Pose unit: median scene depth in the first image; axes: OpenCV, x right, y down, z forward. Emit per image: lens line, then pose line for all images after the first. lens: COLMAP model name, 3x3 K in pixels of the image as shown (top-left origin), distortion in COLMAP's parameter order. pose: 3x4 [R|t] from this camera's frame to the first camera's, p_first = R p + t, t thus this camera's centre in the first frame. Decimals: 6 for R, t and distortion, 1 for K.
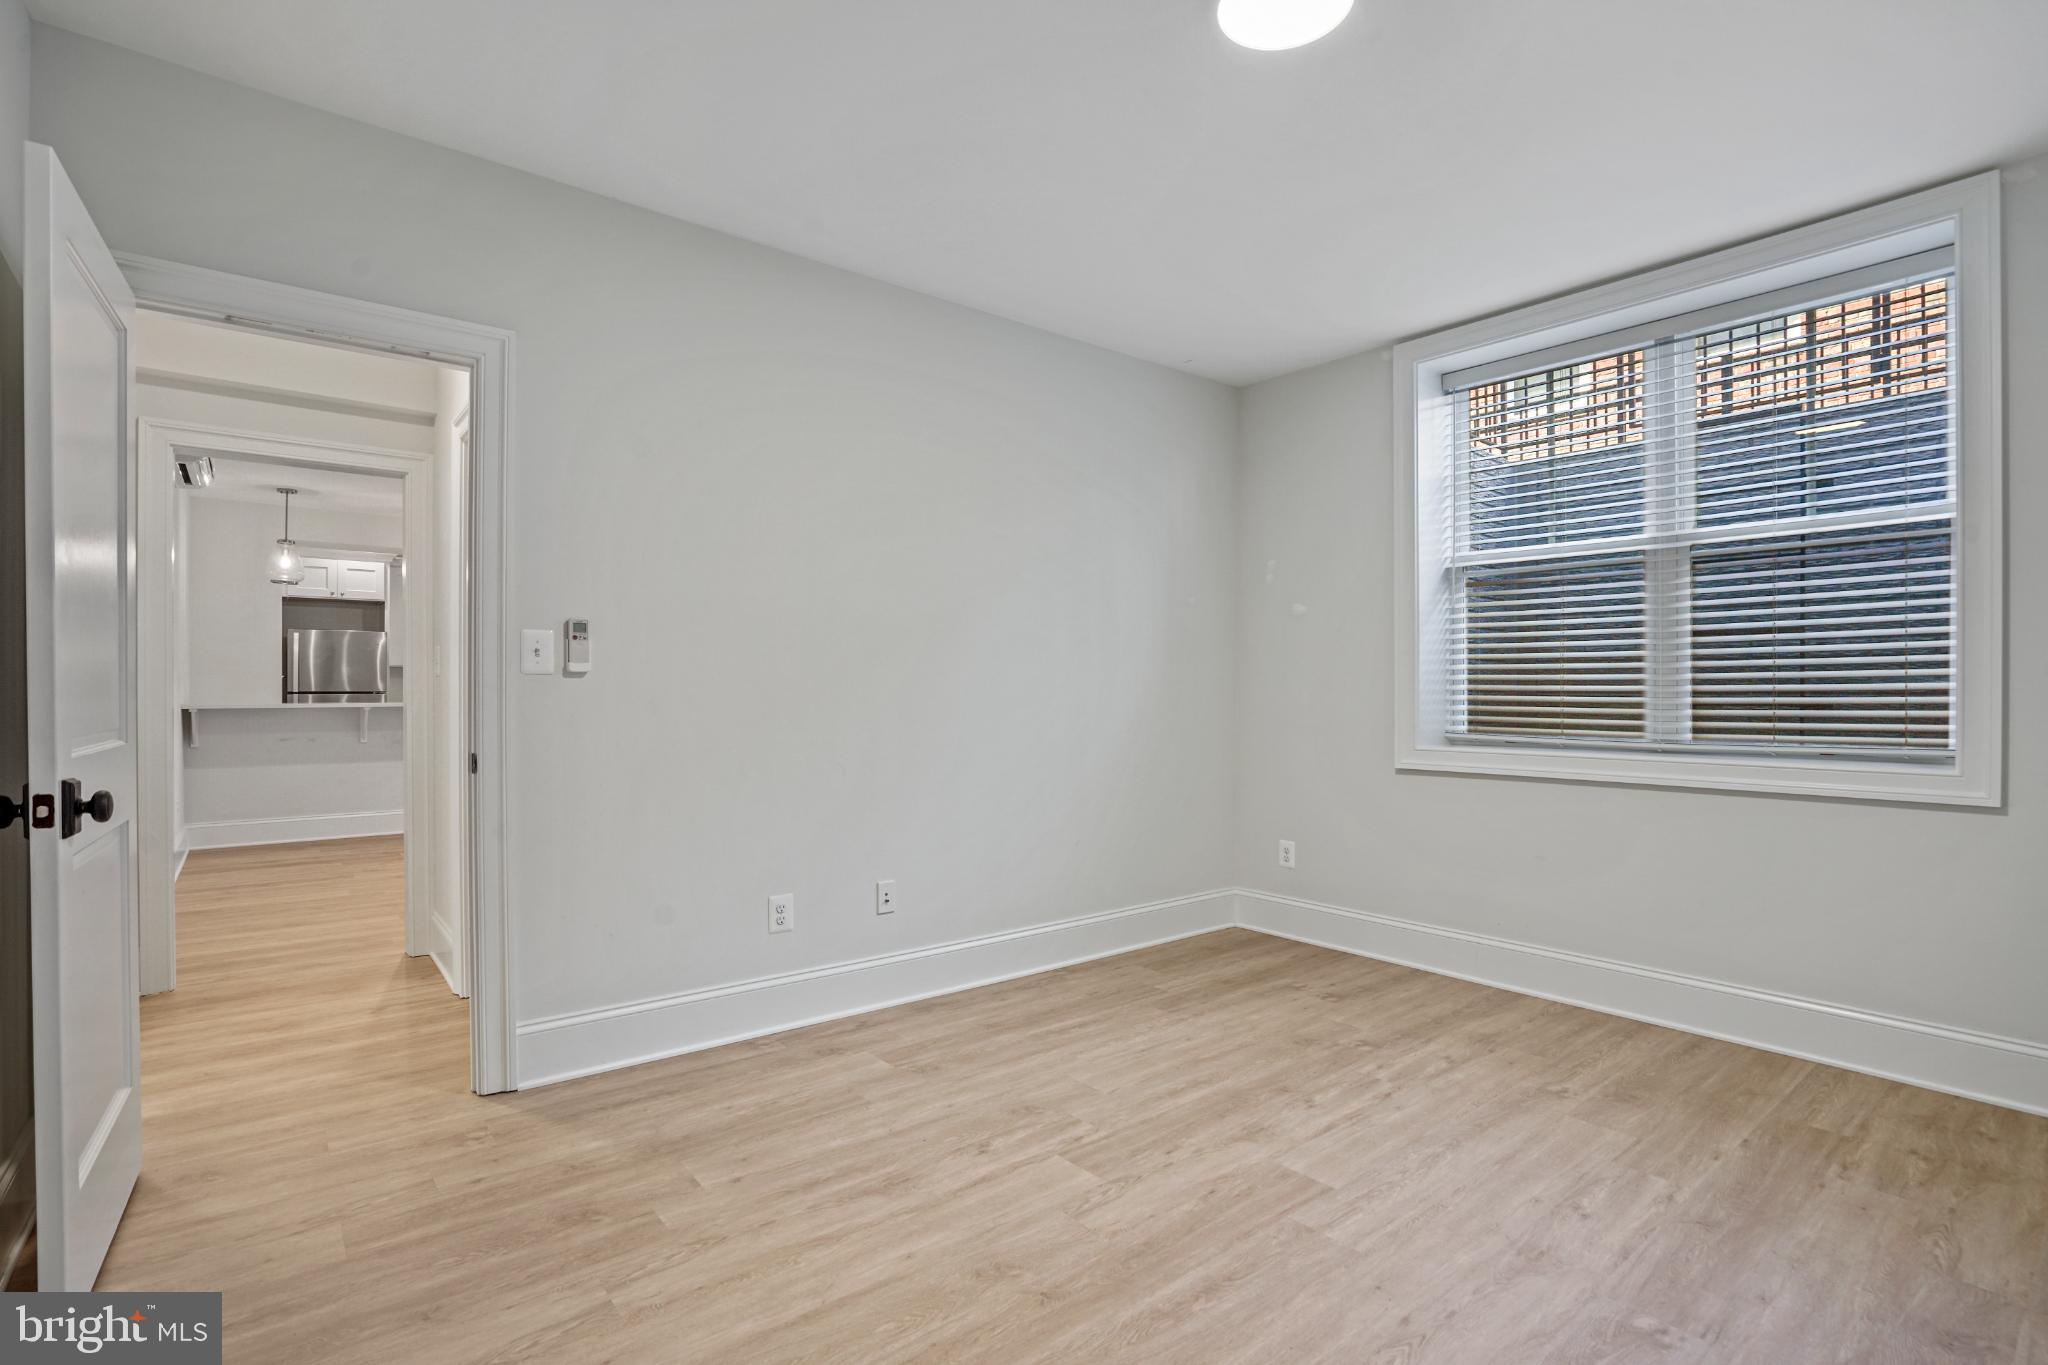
lens RADIAL K [[955.1, 0, 1024.0], [0, 955.1, 682.5], [0, 0, 1]] dist [-0.062225, 0.023124]
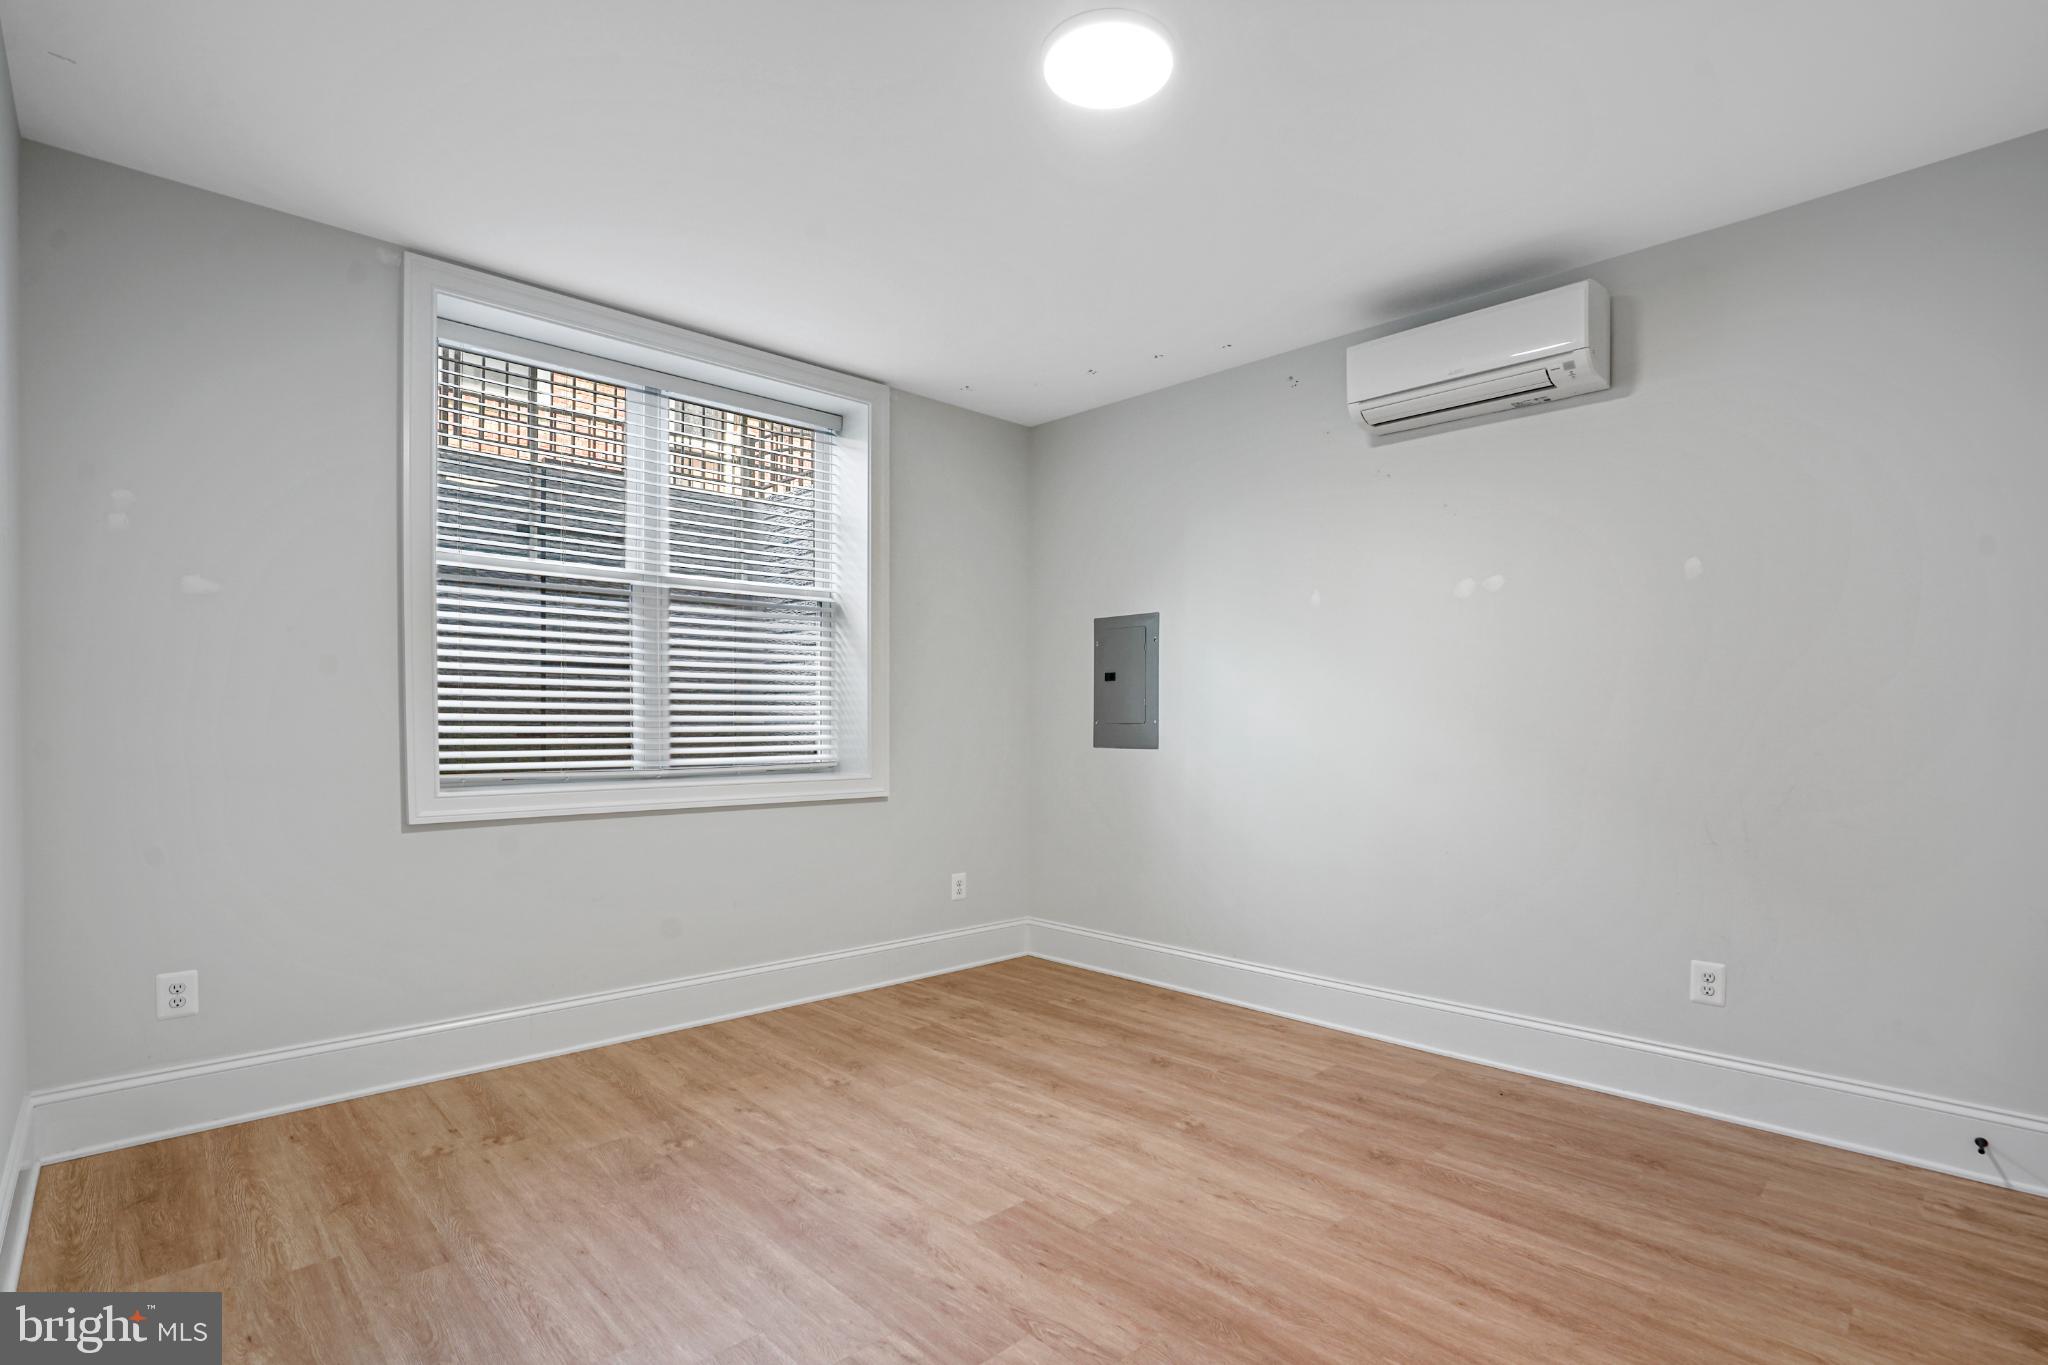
lens RADIAL K [[977.4, 0, 1022.2], [0, 977.4, 722.7], [0, 0, 1]] dist [-0.018488, 0.000264]
pose [[-0.067171, -0.007614, 0.997712, -0.551885], [-0.016742, 0.999839, 0.006503, -0.003676], [-0.997601, -0.016267, -0.067288, 0.788739]]
